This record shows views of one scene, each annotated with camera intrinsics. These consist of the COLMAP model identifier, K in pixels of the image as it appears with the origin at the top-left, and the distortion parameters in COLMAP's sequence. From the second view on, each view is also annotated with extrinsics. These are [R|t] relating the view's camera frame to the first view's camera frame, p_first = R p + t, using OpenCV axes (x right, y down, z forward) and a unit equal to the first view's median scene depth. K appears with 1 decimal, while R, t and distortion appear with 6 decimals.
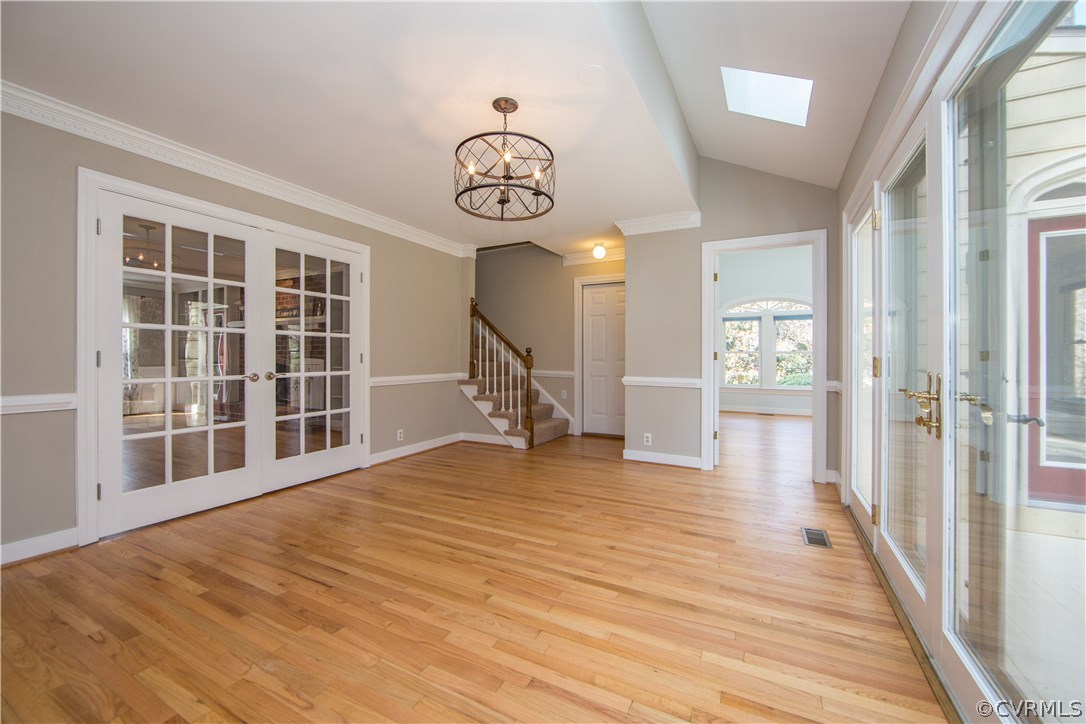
lens RADIAL K [[434.6, 0, 547.5], [0, 434.6, 359.0], [0, 0, 1]] dist [-0.009624, 0.000461]
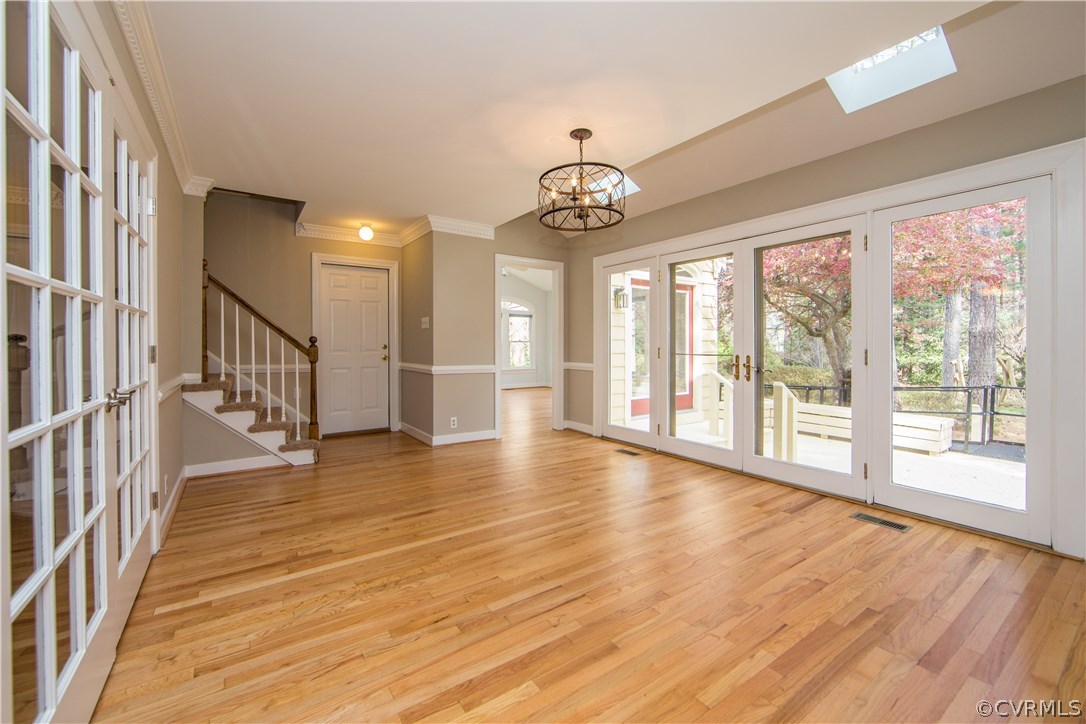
lens RADIAL K [[434.6, 0, 542.4], [0, 434.6, 351.5], [0, 0, 1]] dist [-0.009624, 0.000461]
pose [[0.472433, -0.017084, 0.881201, -0.741387], [0.002537, 0.999834, 0.018024, -0.015920], [-0.881363, -0.006280, 0.472398, 0.339554]]
